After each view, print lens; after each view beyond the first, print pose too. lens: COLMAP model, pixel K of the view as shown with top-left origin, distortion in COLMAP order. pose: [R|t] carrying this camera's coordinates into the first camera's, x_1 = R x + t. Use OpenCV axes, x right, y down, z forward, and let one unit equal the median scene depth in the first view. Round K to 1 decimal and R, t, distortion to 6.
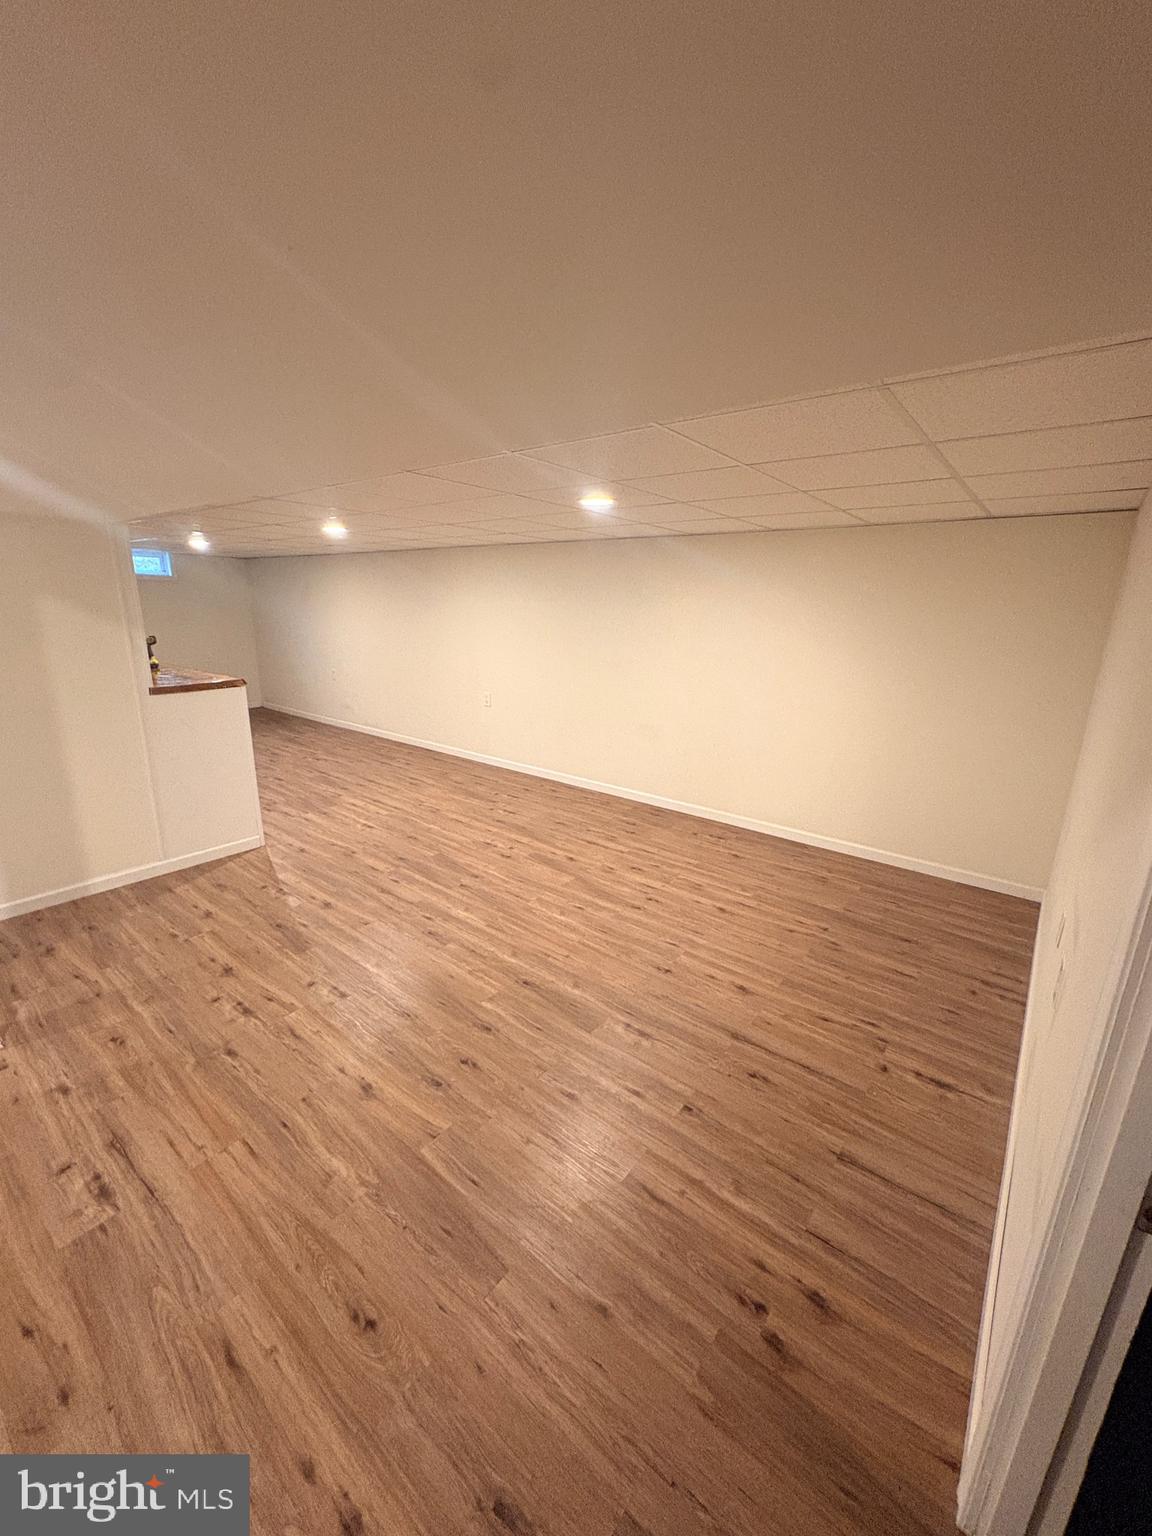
lens RADIAL K [[611.8, 0, 579.6], [0, 611.8, 770.2], [0, 0, 1]] dist [-0.000257, -0.000079]
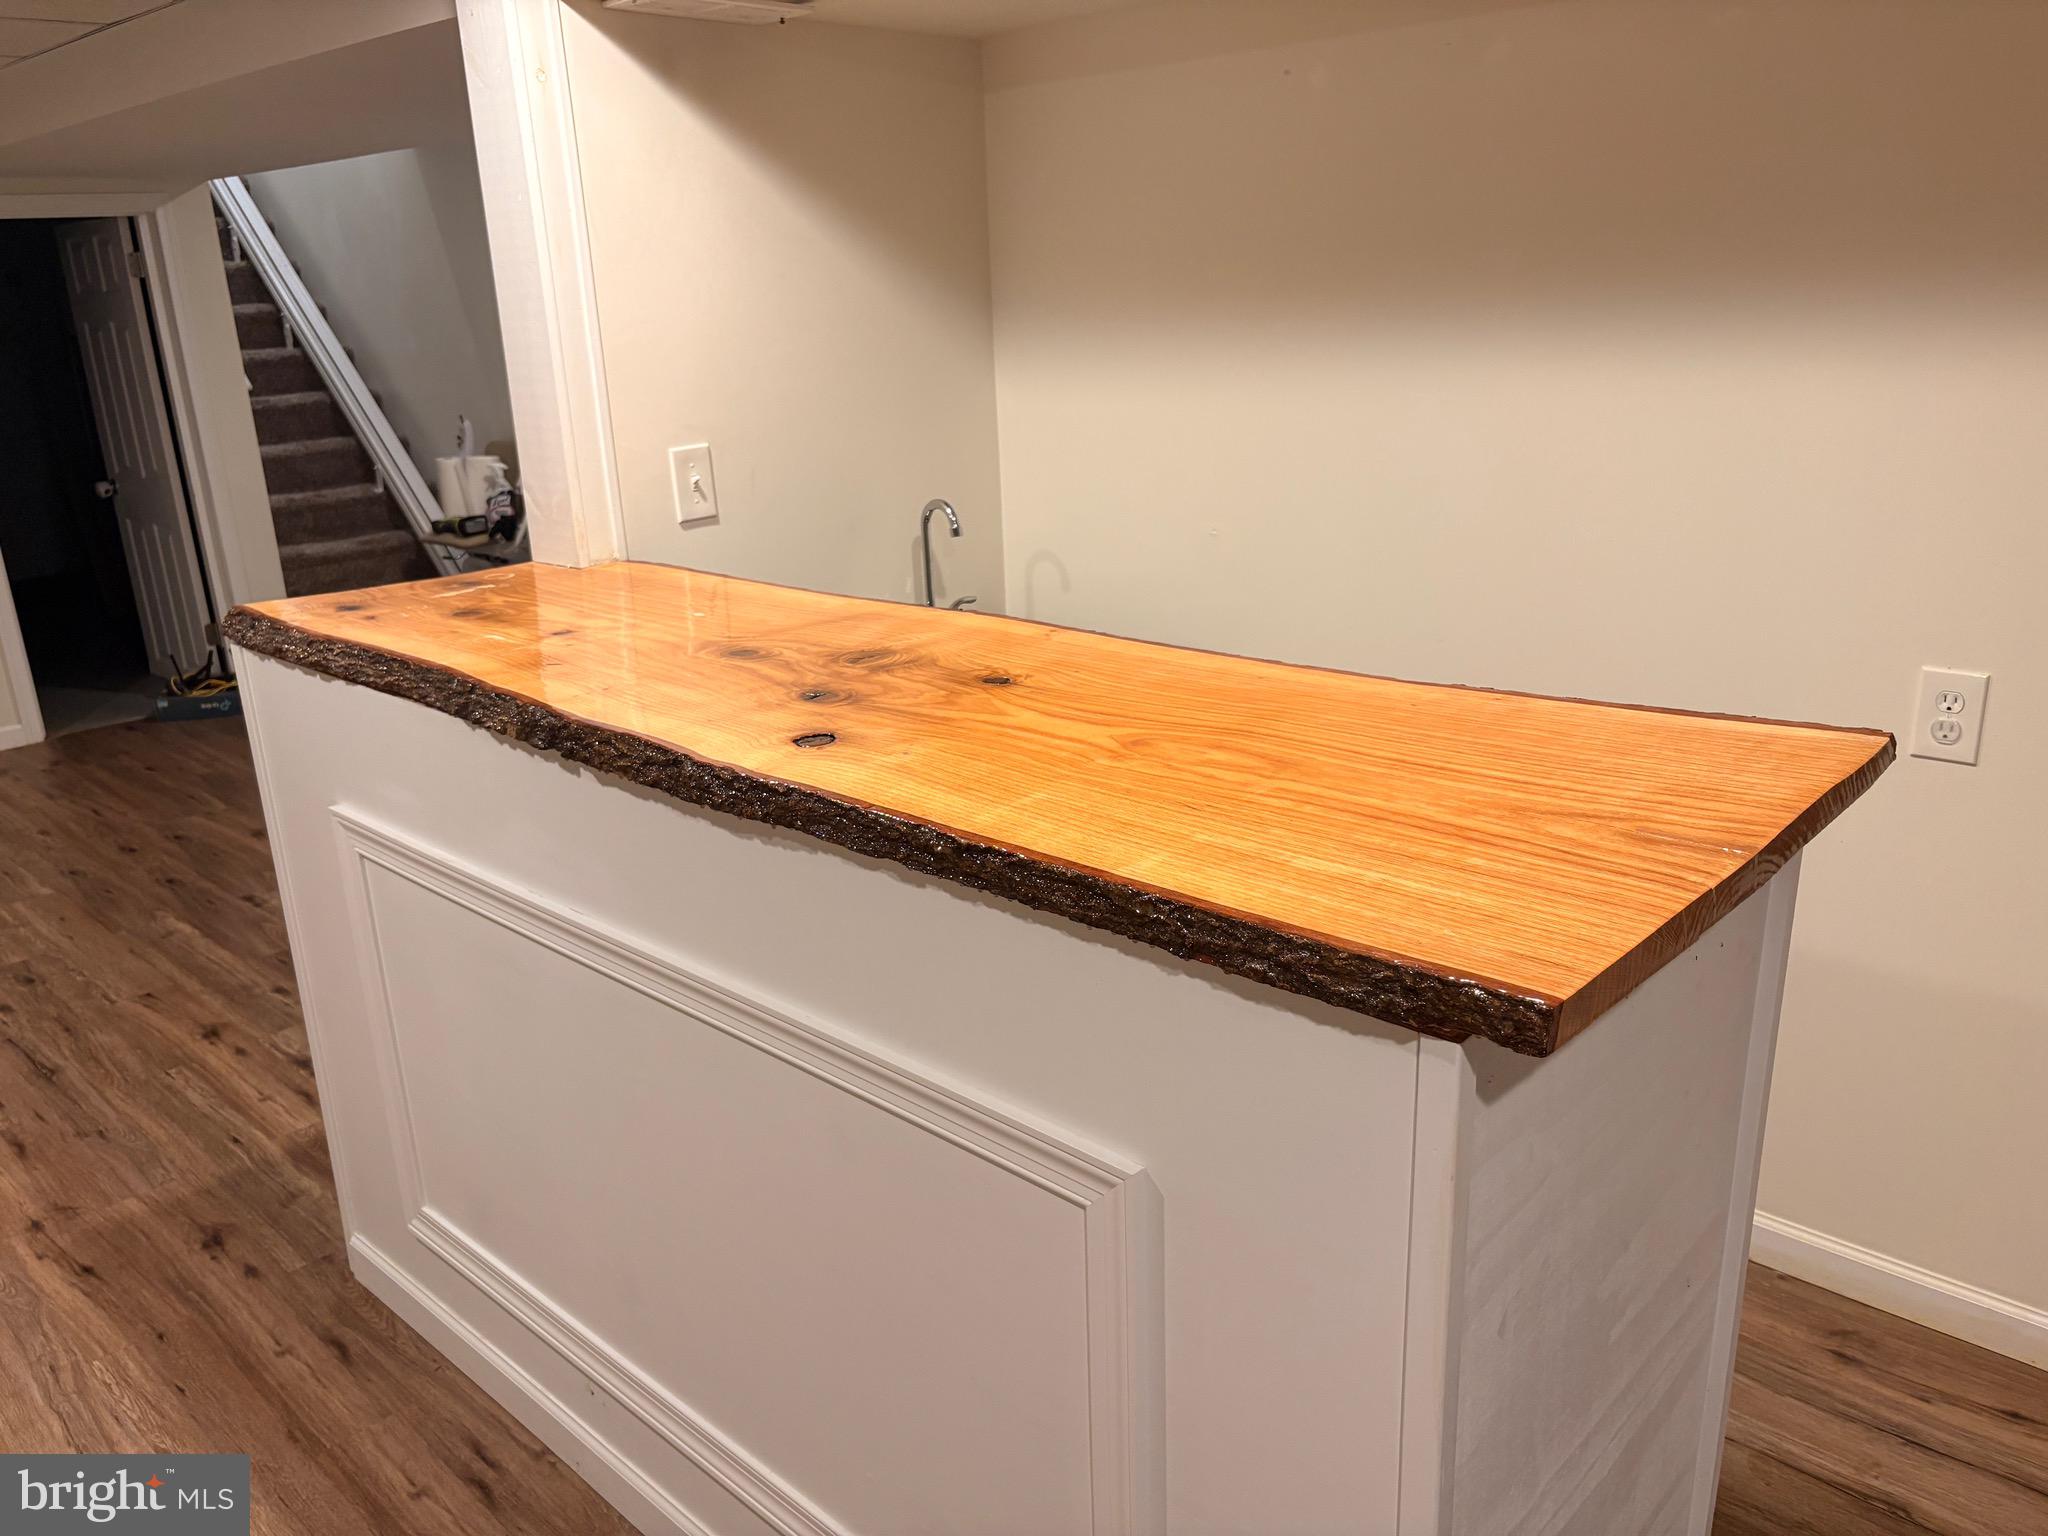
lens RADIAL K [[1529.8, 0, 1019.6], [0, 1529.8, 776.6], [0, 0, 1]] dist [0.024870, -0.002549]
pose [[-0.996567, -0.013453, 0.081689, -0.752920], [0.033568, 0.836301, 0.547242, -0.344079], [-0.075678, 0.548106, -0.832978, 1.254268]]
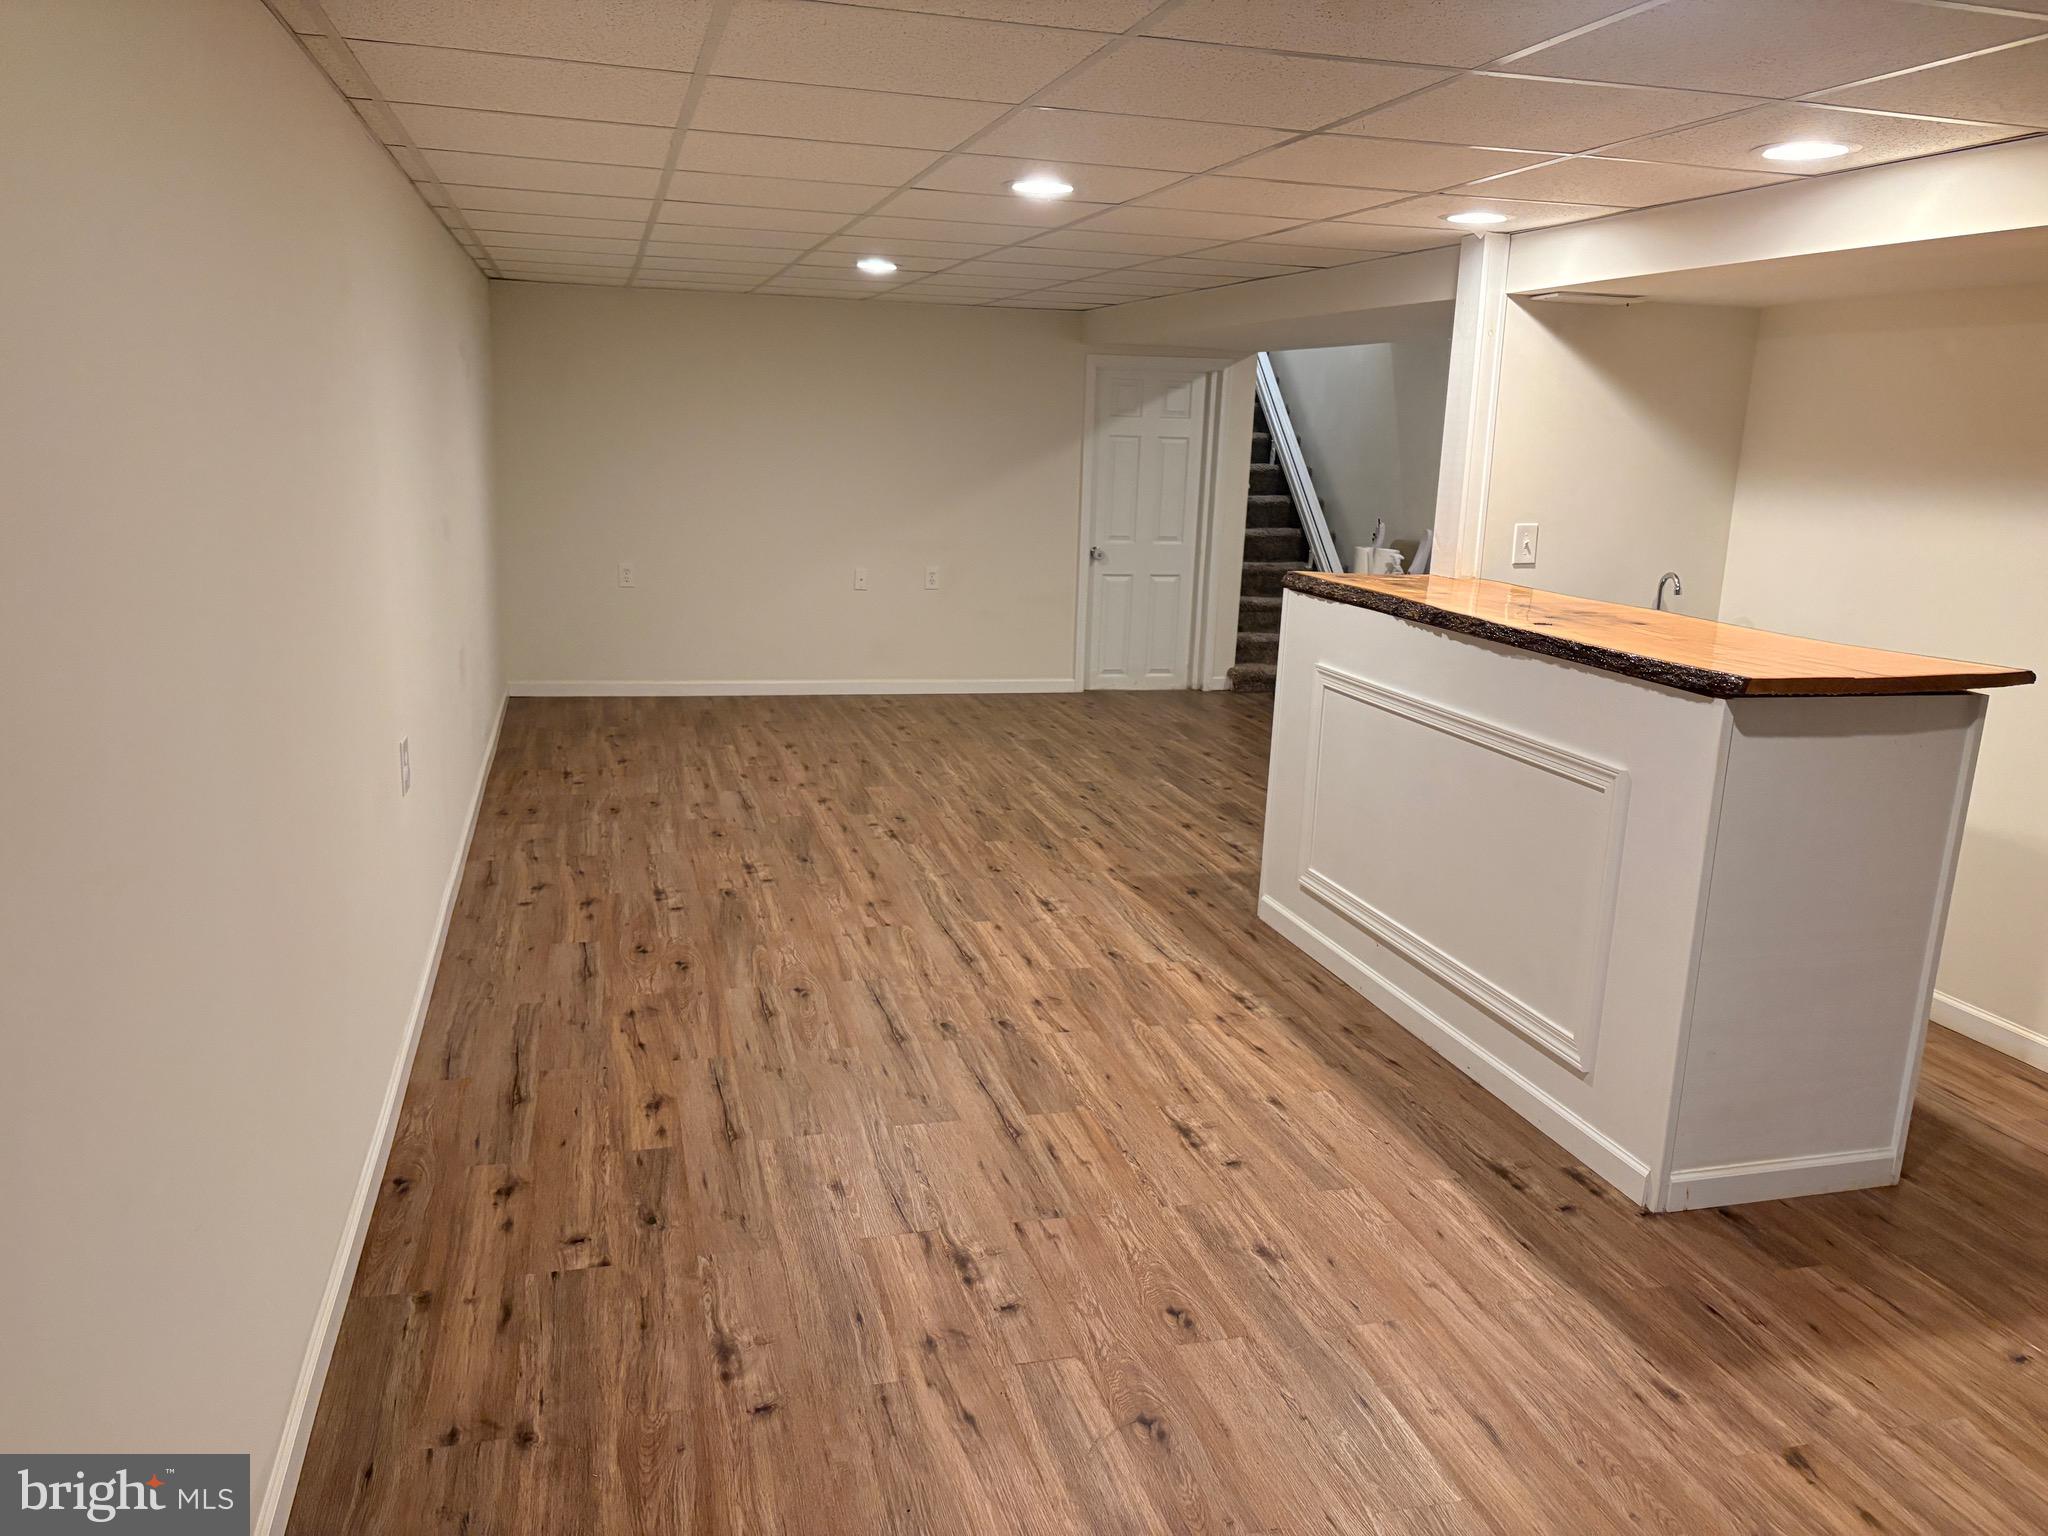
lens RADIAL K [[1529.8, 0, 1019.6], [0, 1529.8, 776.6], [0, 0, 1]] dist [0.024870, -0.002549]
pose [[-0.802628, -0.188030, 0.566068, -0.929666], [0.096868, 0.895327, 0.434748, -0.473327], [-0.588562, 0.403774, -0.700401, 1.728597]]
